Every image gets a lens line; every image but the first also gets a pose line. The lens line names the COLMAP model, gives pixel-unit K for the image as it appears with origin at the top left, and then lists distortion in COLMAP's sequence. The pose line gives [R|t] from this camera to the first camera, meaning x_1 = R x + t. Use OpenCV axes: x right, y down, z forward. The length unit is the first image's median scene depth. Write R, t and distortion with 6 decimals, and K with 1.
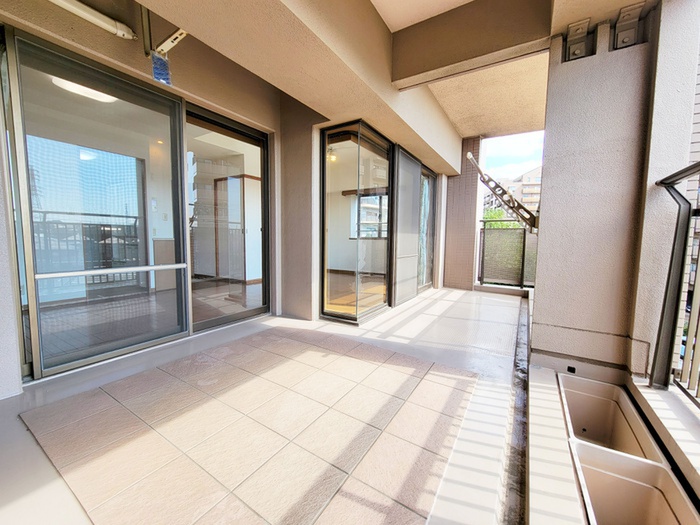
lens RADIAL K [[285.7, 0, 343.2], [0, 285.7, 263.9], [0, 0, 1]] dist [-0.001286, -0.000573]
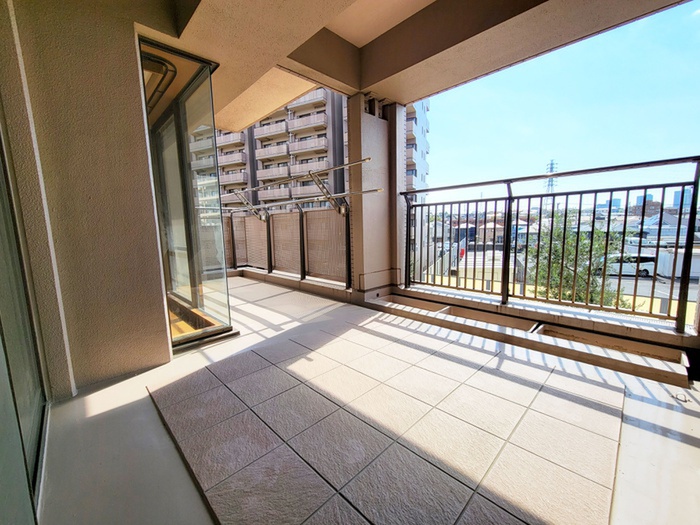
lens RADIAL K [[285.7, 0, 344.6], [0, 285.7, 262.1], [0, 0, 1]] dist [-0.001286, -0.000573]
pose [[0.224514, -0.139056, 0.964498, -0.737810], [0.114825, 0.986646, 0.115521, -0.046016], [-0.967682, 0.084812, 0.237483, 0.607286]]
